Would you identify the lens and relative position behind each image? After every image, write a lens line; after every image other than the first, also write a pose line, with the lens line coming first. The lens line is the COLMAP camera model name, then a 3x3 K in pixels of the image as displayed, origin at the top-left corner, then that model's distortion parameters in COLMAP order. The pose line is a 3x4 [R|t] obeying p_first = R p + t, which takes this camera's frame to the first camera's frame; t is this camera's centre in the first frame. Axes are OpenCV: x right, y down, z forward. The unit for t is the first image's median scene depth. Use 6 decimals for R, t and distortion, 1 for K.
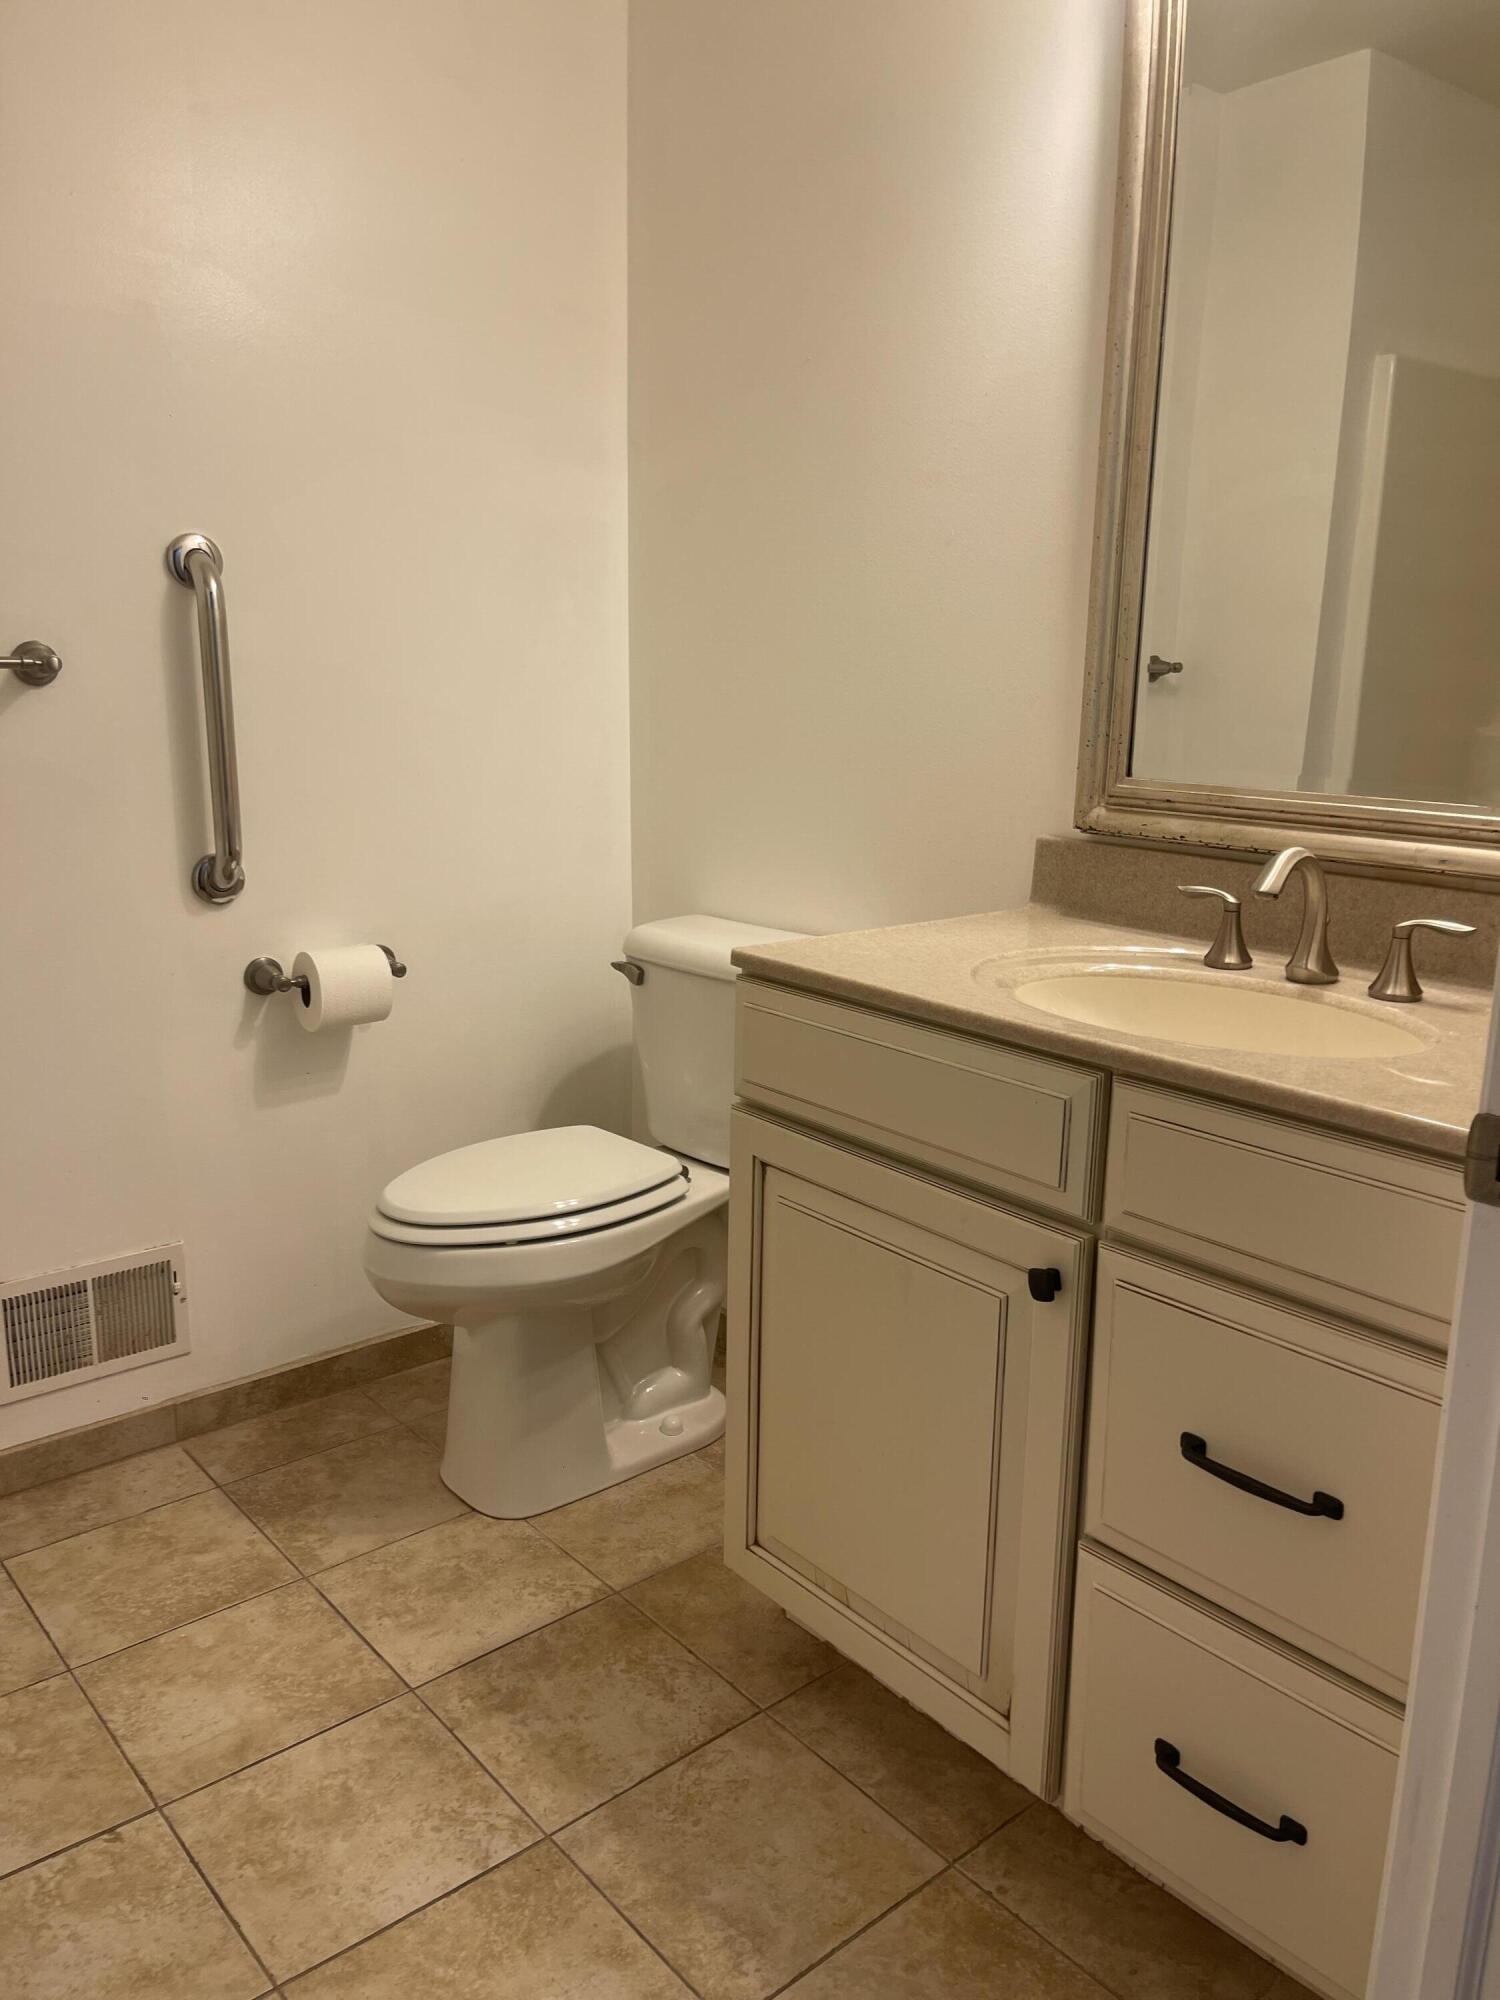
lens RADIAL K [[1503.2, 0, 743.3], [0, 1503.2, 989.6], [0, 0, 1]] dist [0.074336, -0.096949]
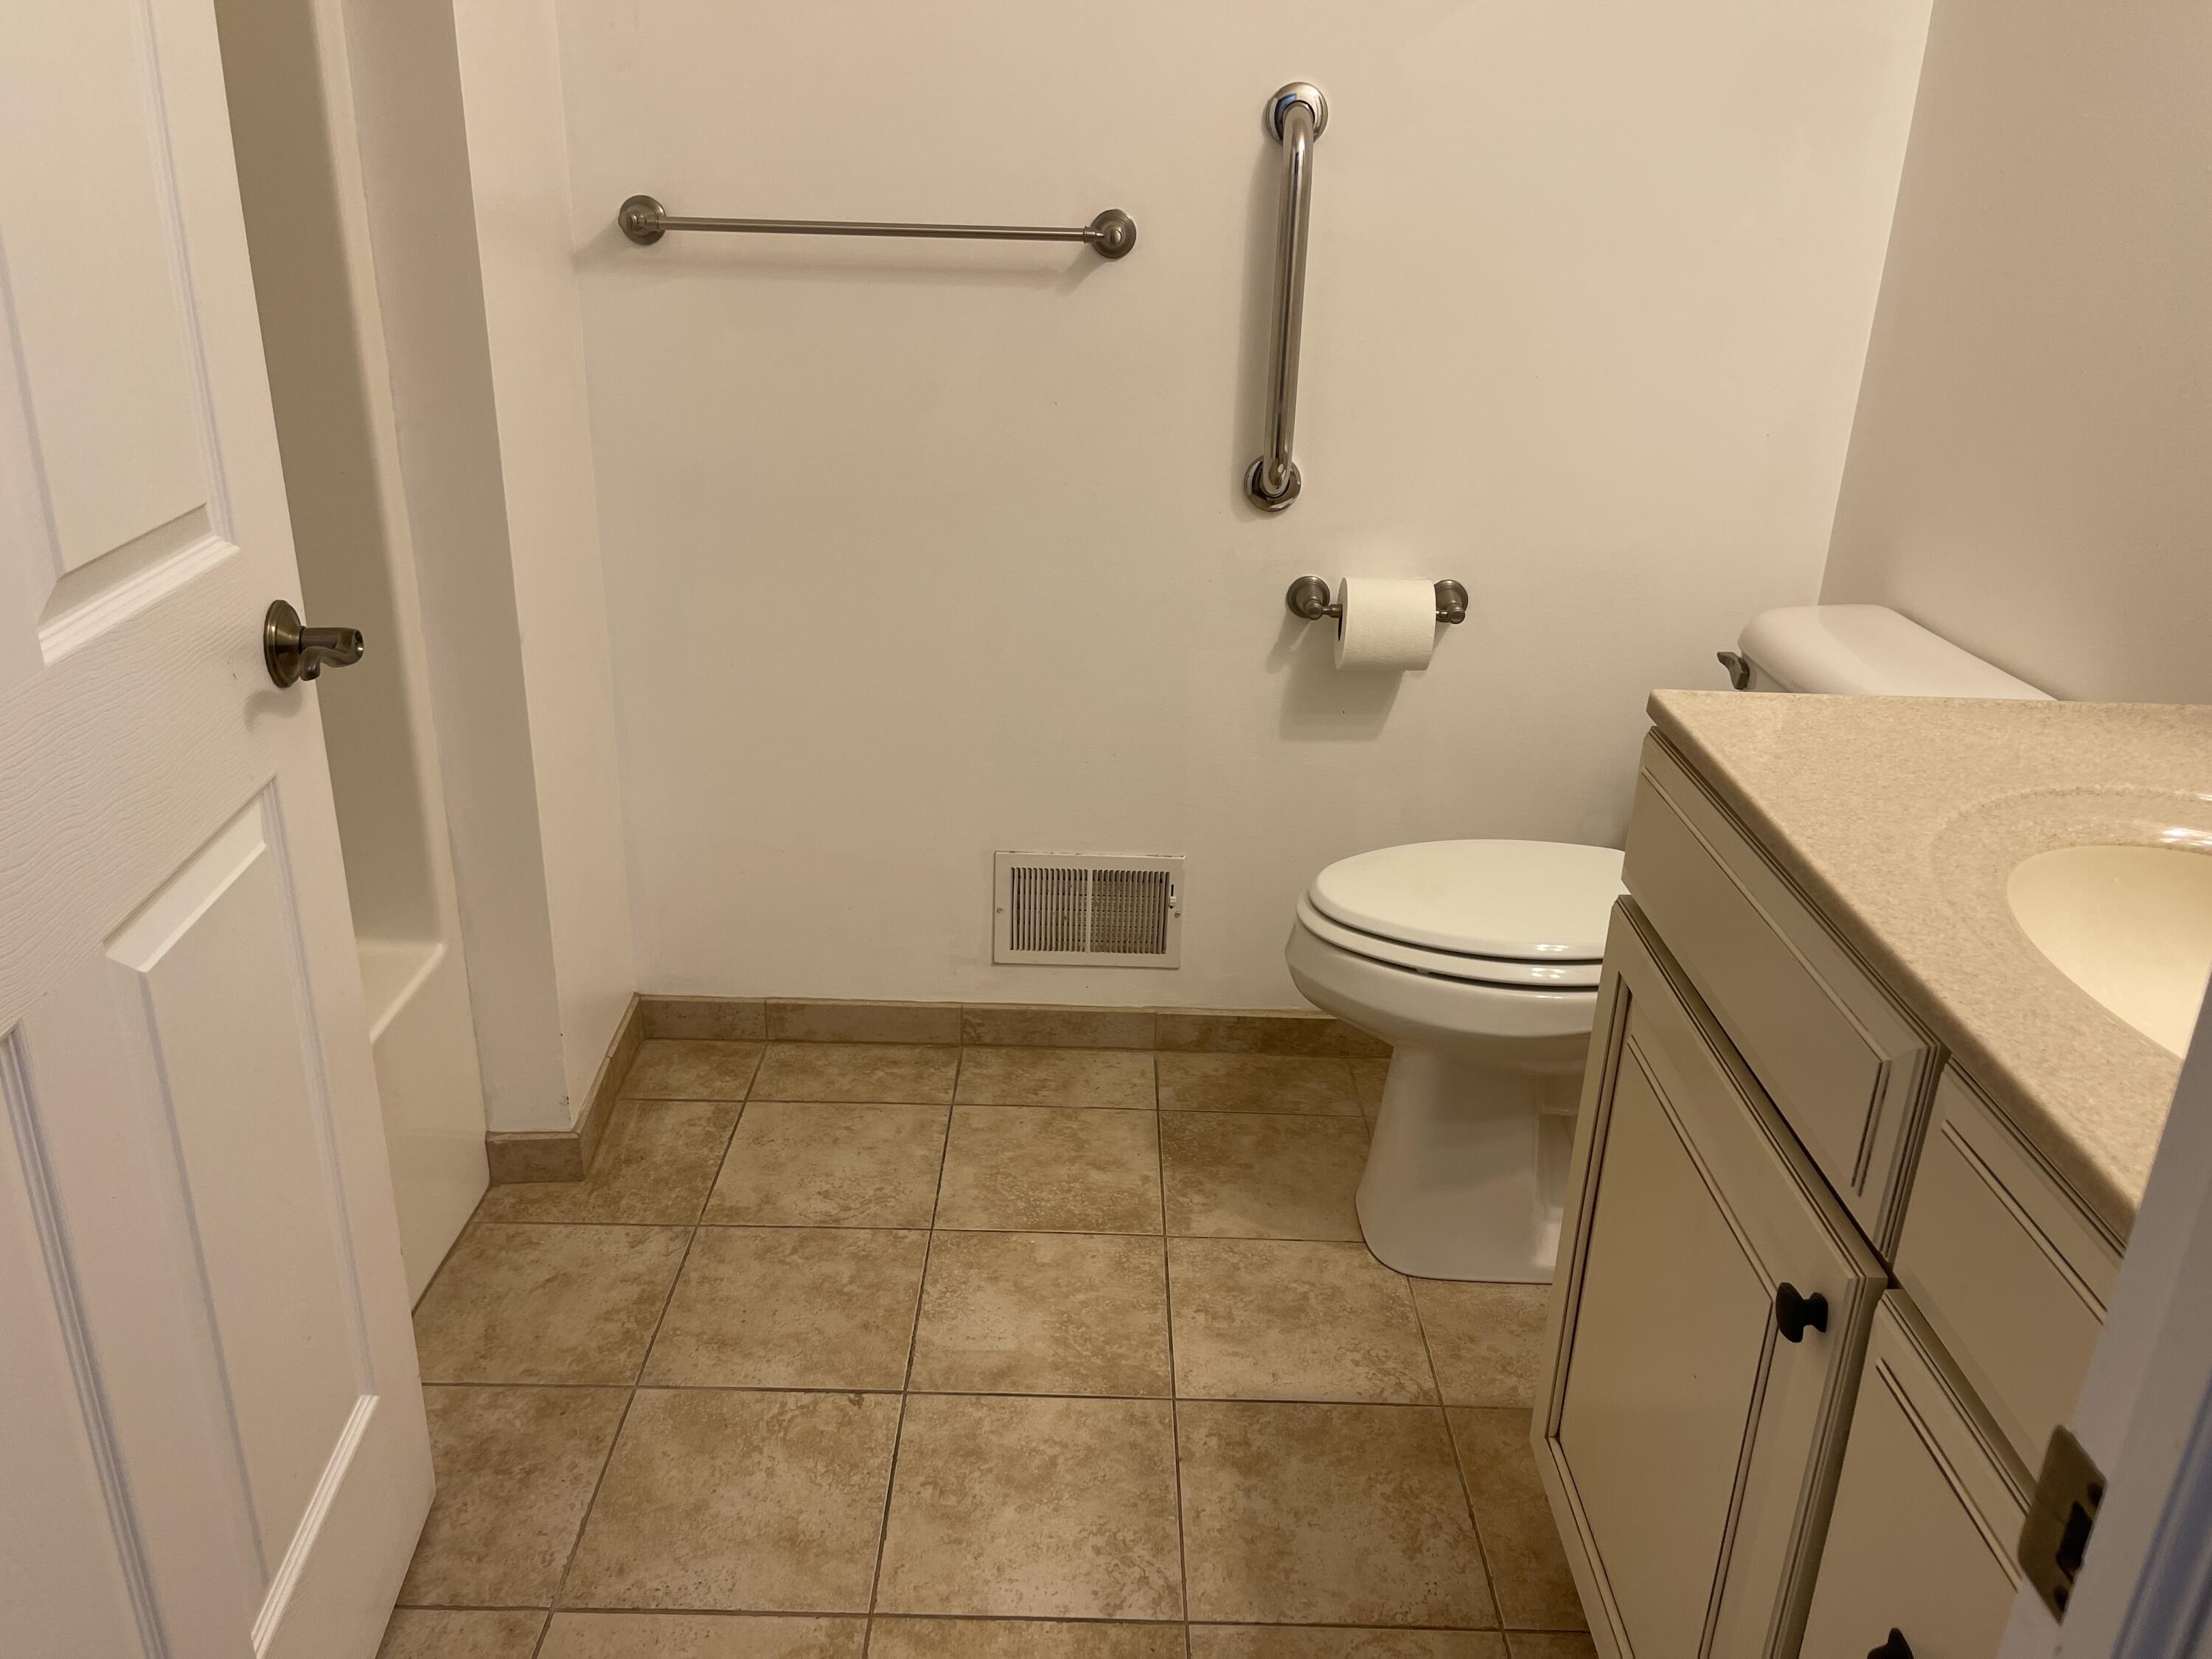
lens RADIAL K [[1662.6, 0, 1080.6], [0, 1662.6, 789.3], [0, 0, 1]] dist [0.074336, -0.096949]
pose [[0.755664, 0.241233, -0.608916, 0.248682], [-0.148332, 0.968577, 0.199640, -0.089759], [0.637942, -0.060539, 0.767702, 0.177718]]
